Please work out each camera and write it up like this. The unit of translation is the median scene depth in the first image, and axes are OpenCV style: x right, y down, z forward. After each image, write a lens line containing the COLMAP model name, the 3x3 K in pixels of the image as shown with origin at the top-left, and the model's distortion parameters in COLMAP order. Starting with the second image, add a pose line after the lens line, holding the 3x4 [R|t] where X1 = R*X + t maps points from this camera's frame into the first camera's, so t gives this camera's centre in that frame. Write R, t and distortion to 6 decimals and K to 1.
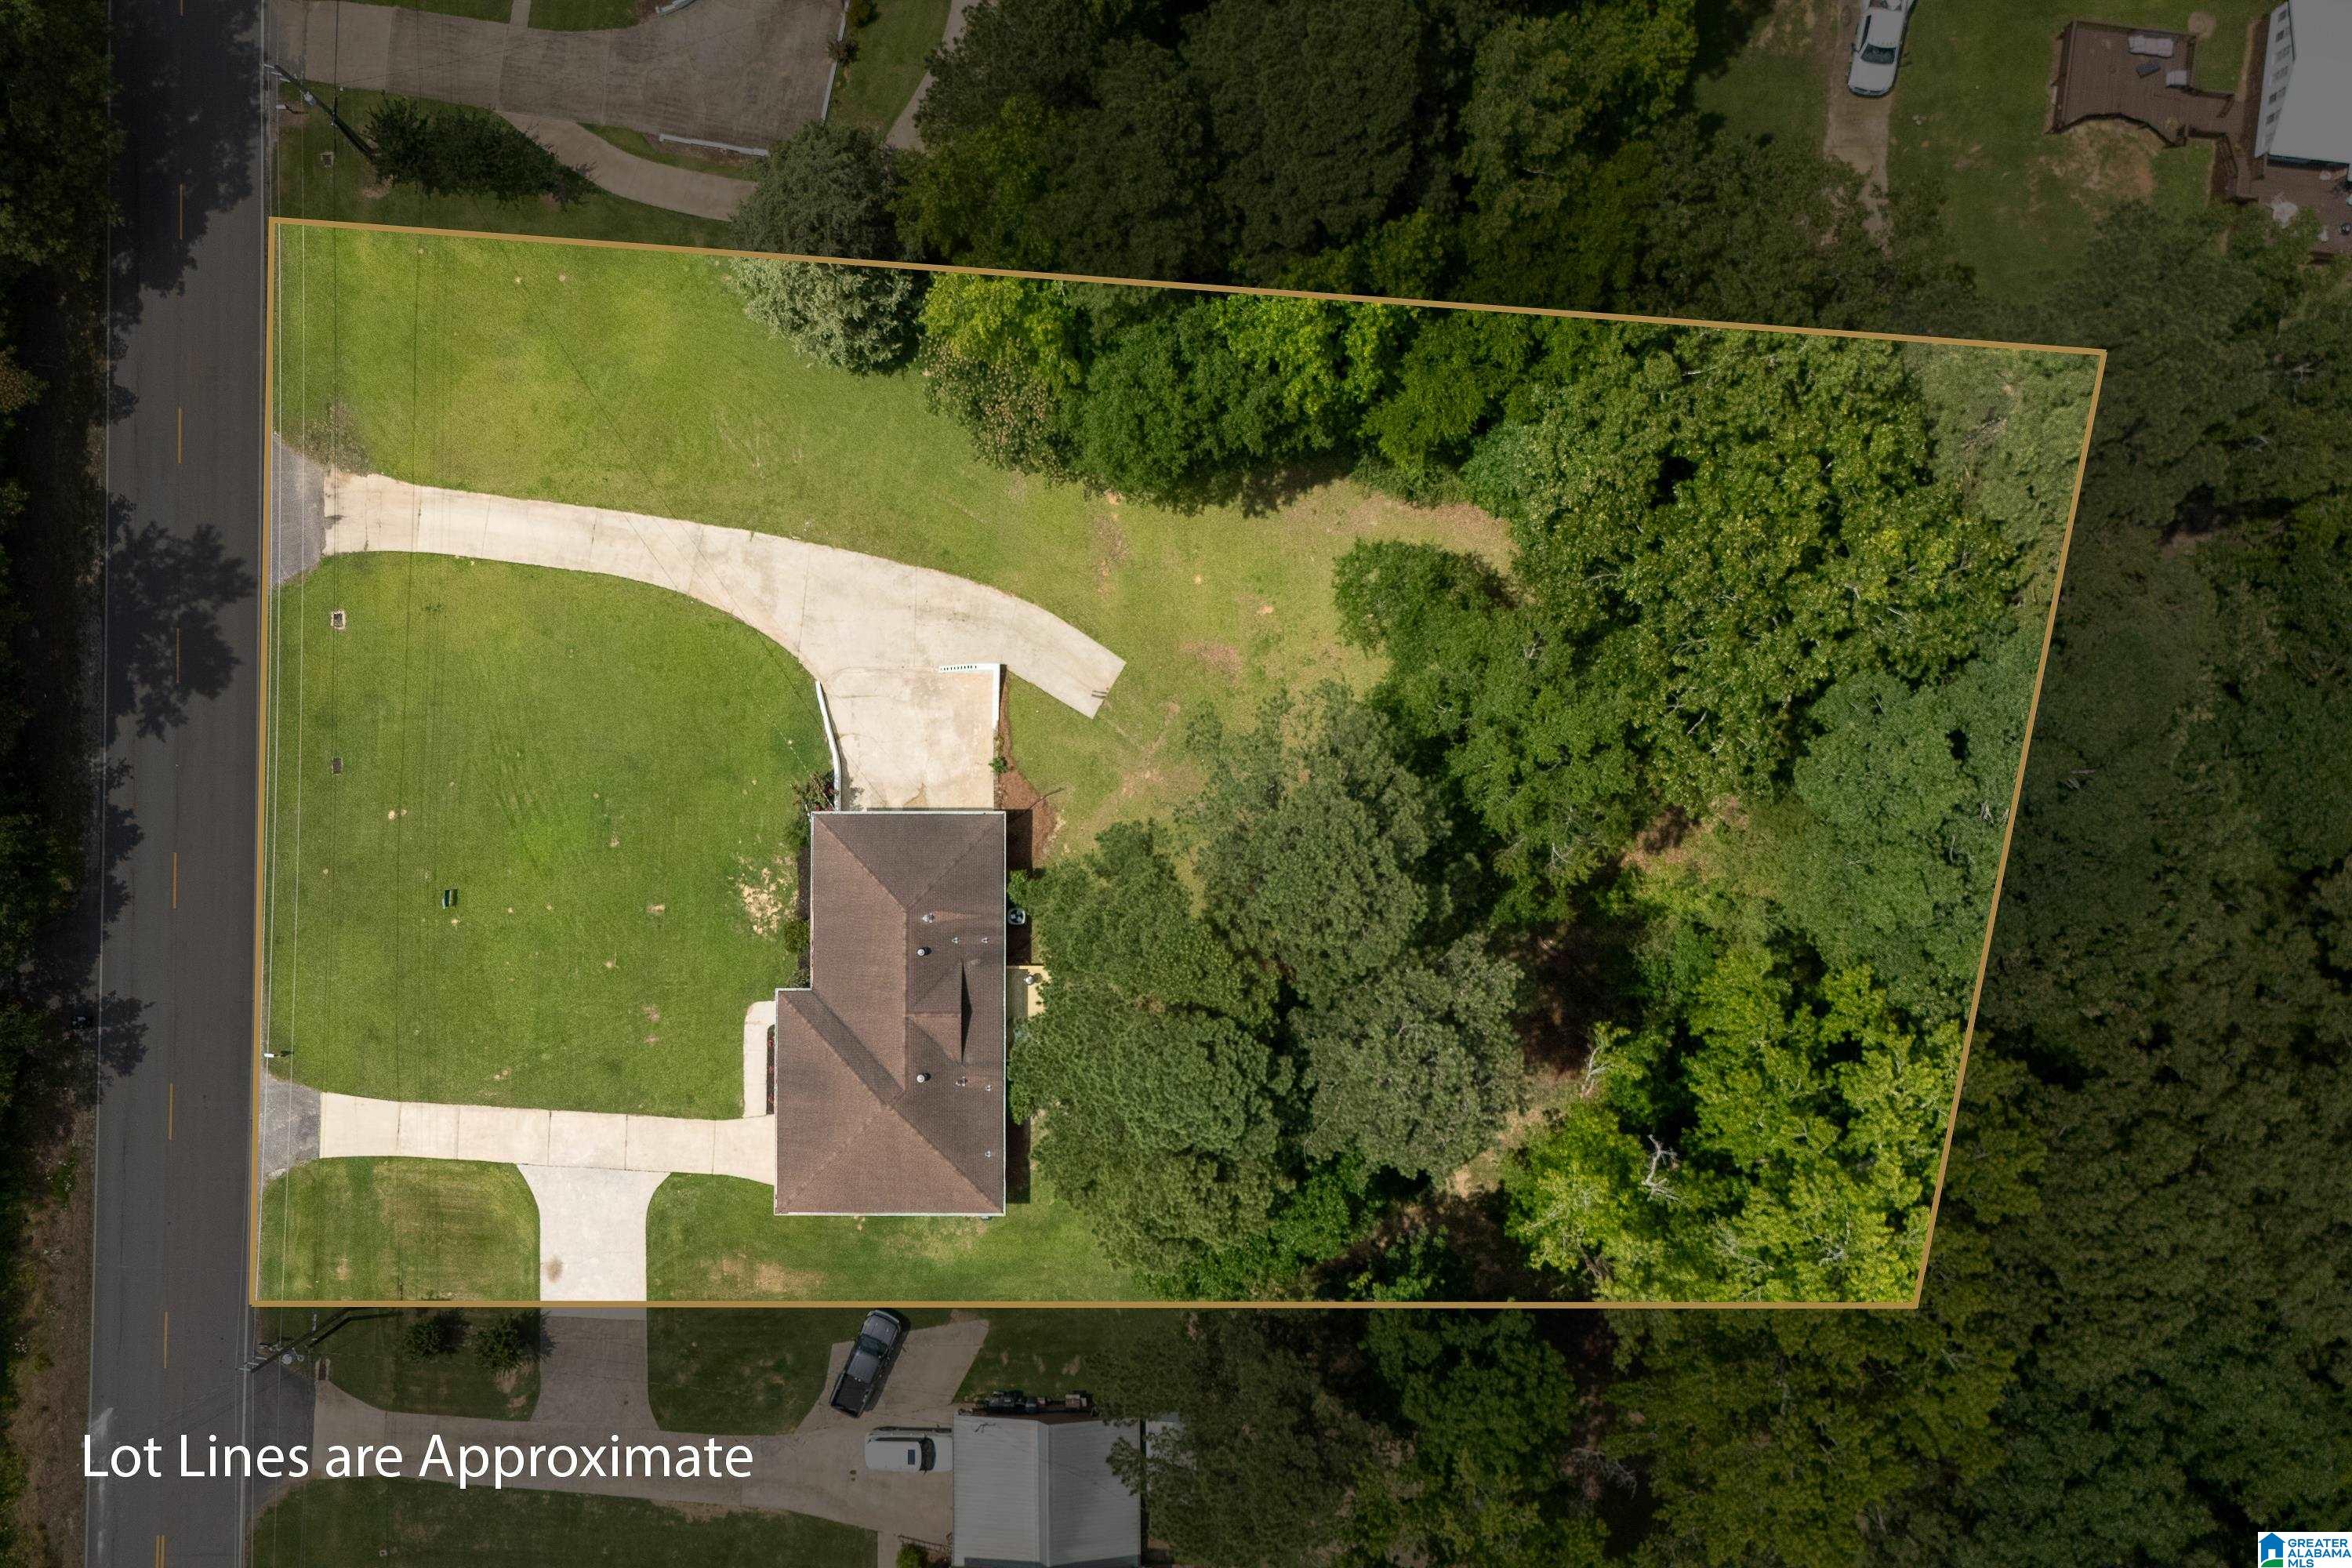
lens RADIAL K [[2055.0, 0, 1052.6], [0, 2055.0, 769.1], [0, 0, 1]] dist [0.078334, -0.091129]
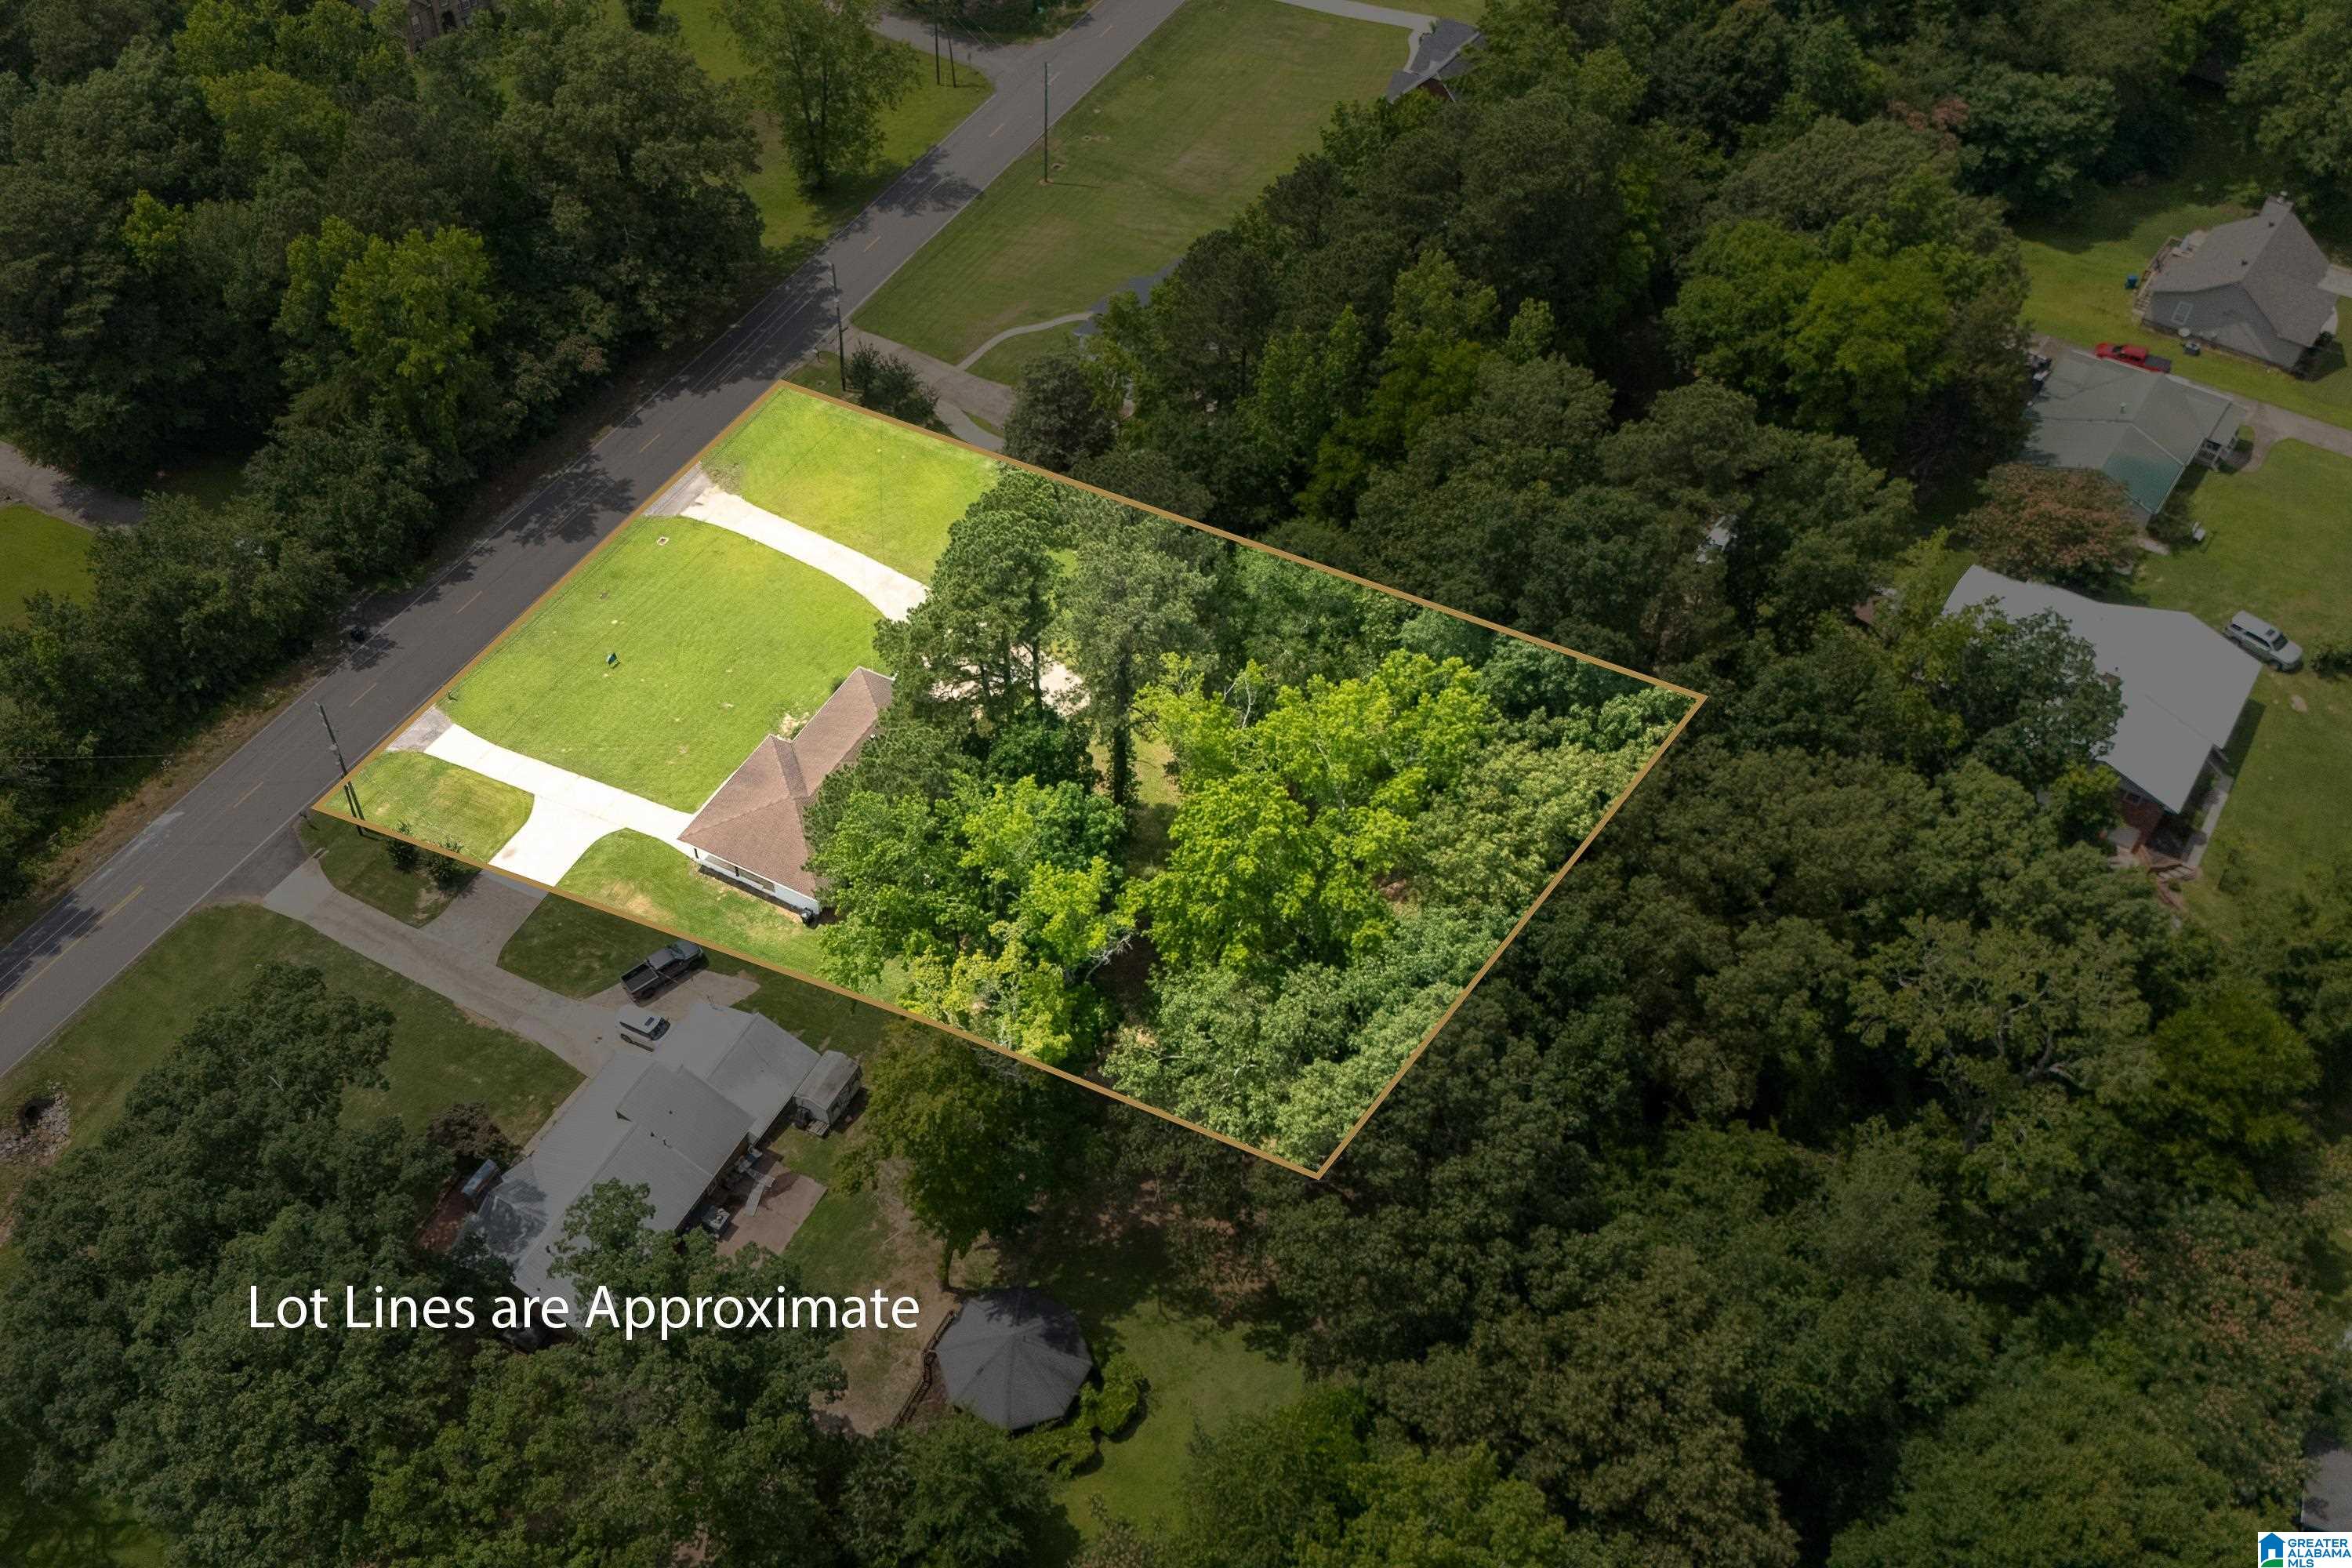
lens RADIAL K [[2055.0, 0, 1008.2], [0, 2055.0, 790.2], [0, 0, 1]] dist [0.078334, -0.091129]
pose [[0.868041, 0.375492, -0.324824, 0.453868], [-0.496445, 0.647430, -0.578253, 0.820089], [-0.006829, 0.663205, 0.748407, -0.027302]]
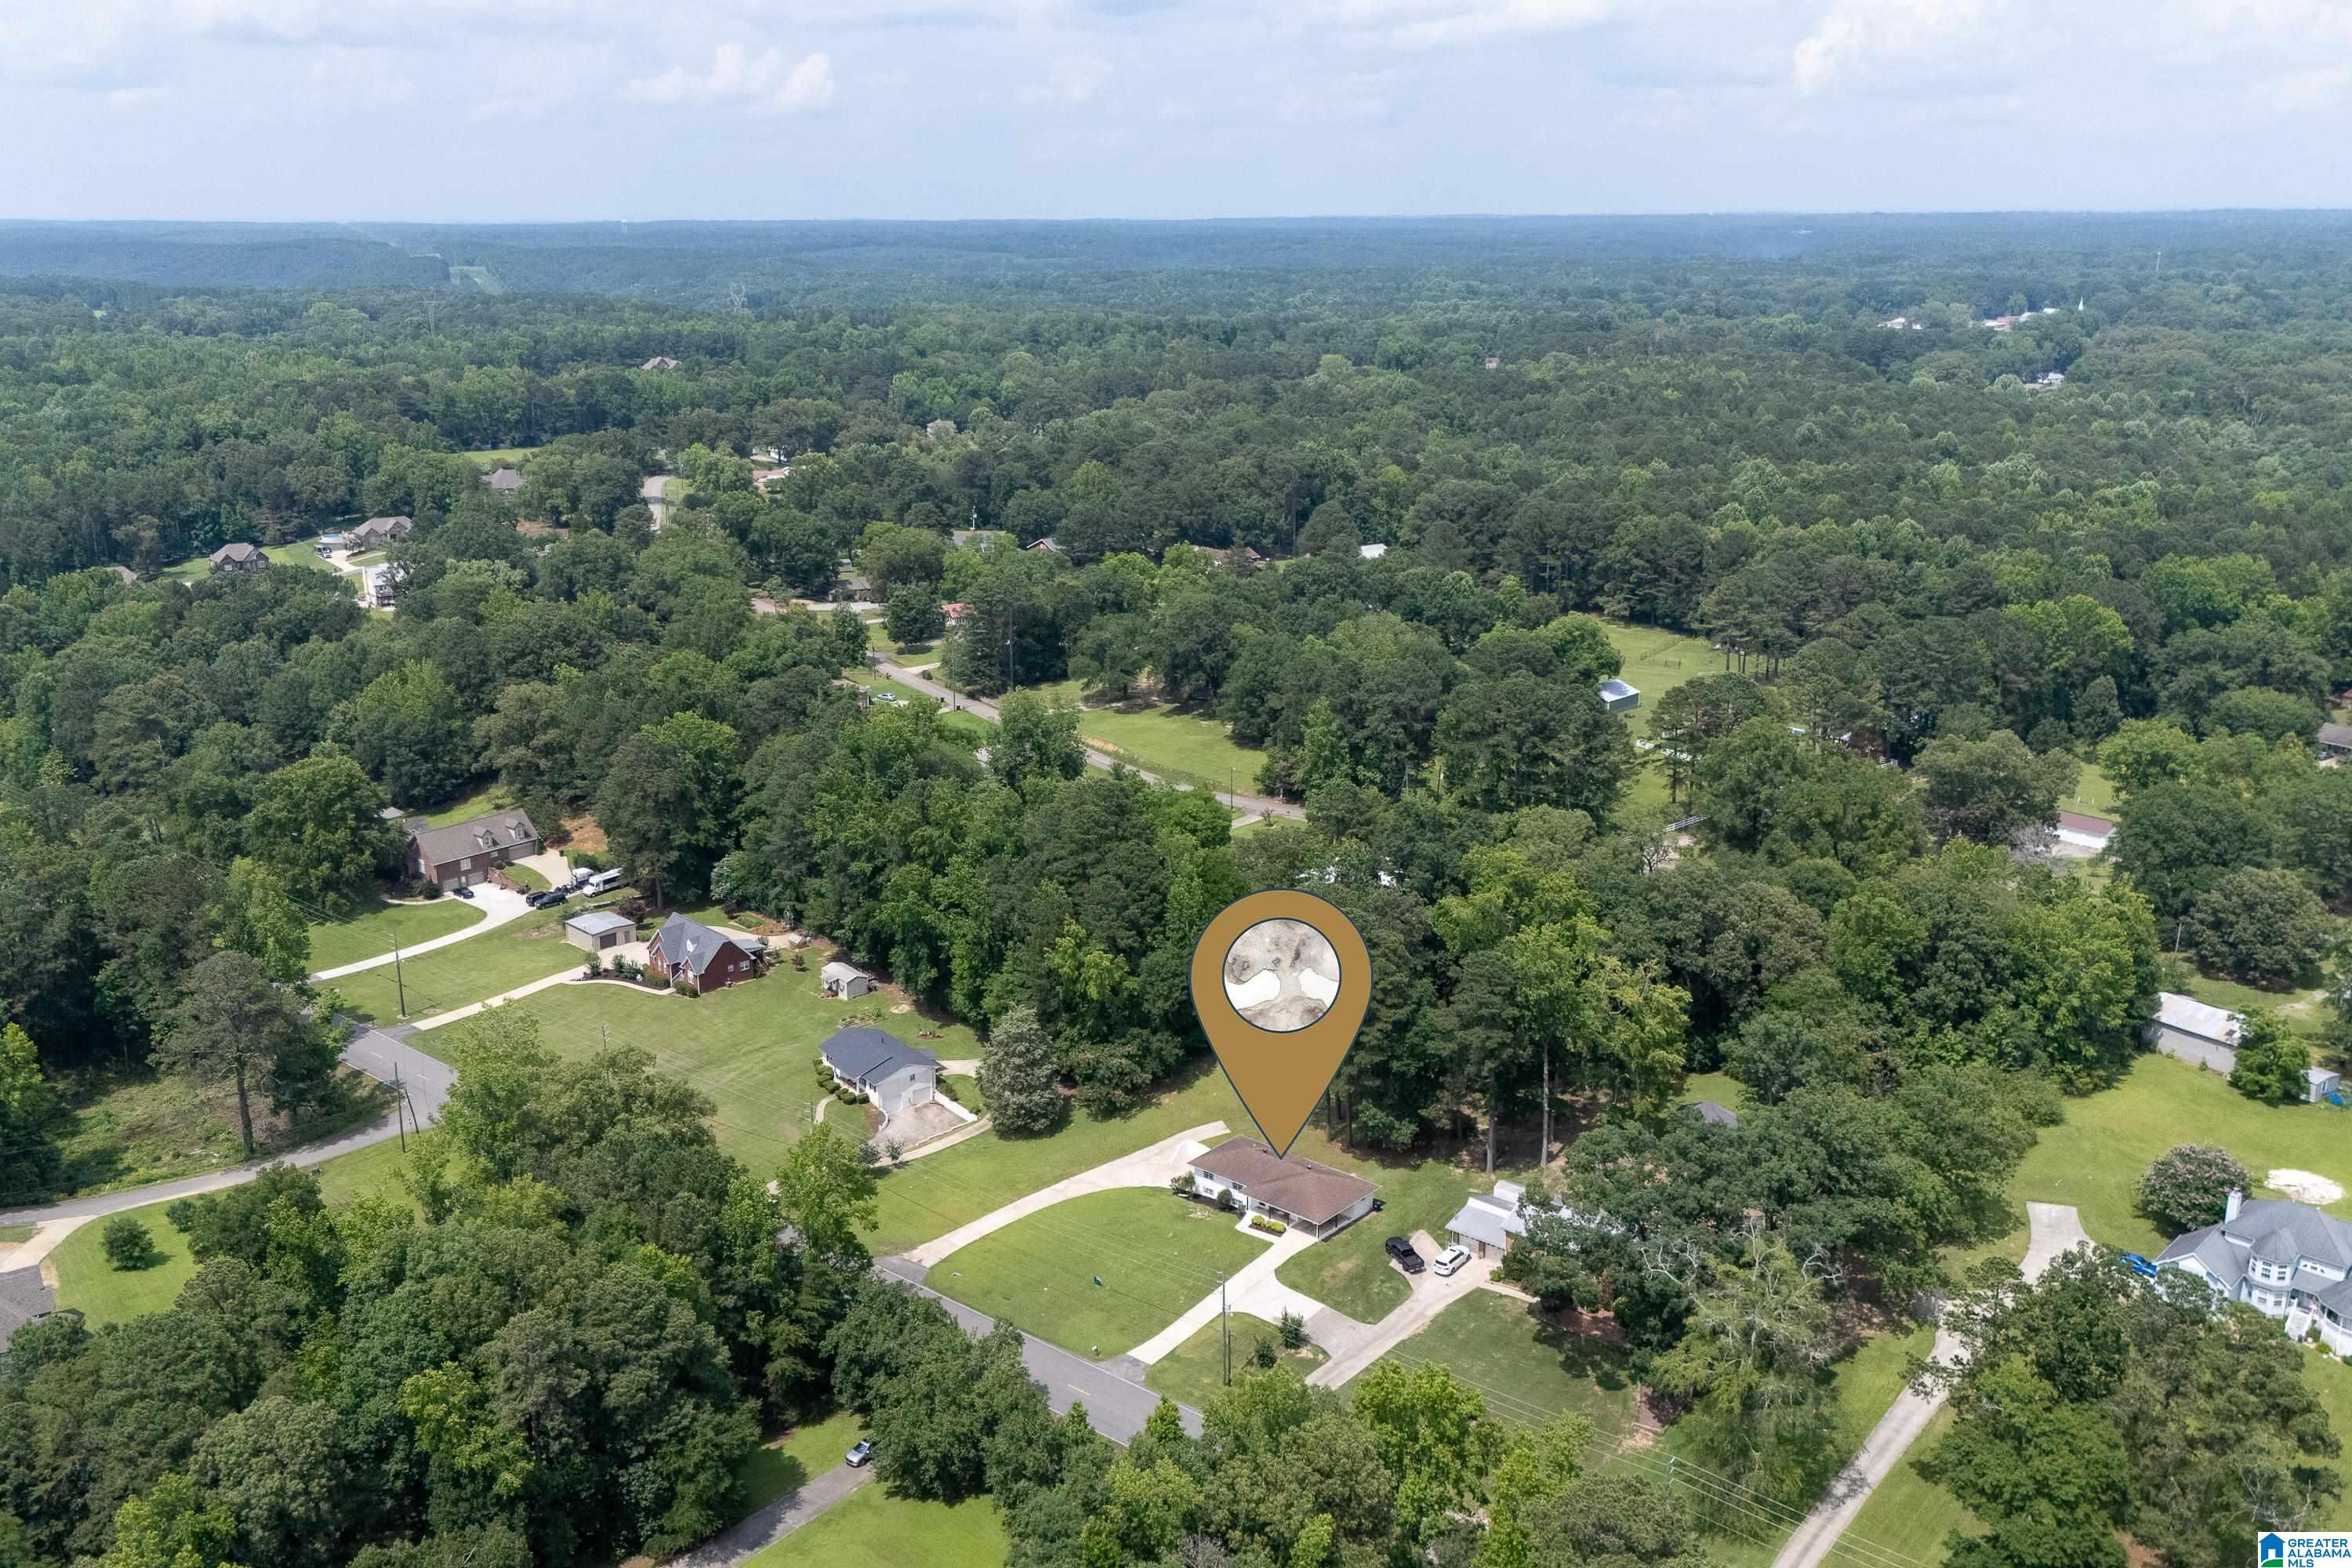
lens RADIAL K [[2055.0, 0, 1184.0], [0, 2055.0, 786.8], [0, 0, 1]] dist [0.078334, -0.091129]
pose [[0.647337, -0.174308, 0.742005, -1.632074], [0.761832, 0.178381, -0.622730, 1.281010], [-0.023813, 0.968399, 0.248266, 0.038361]]
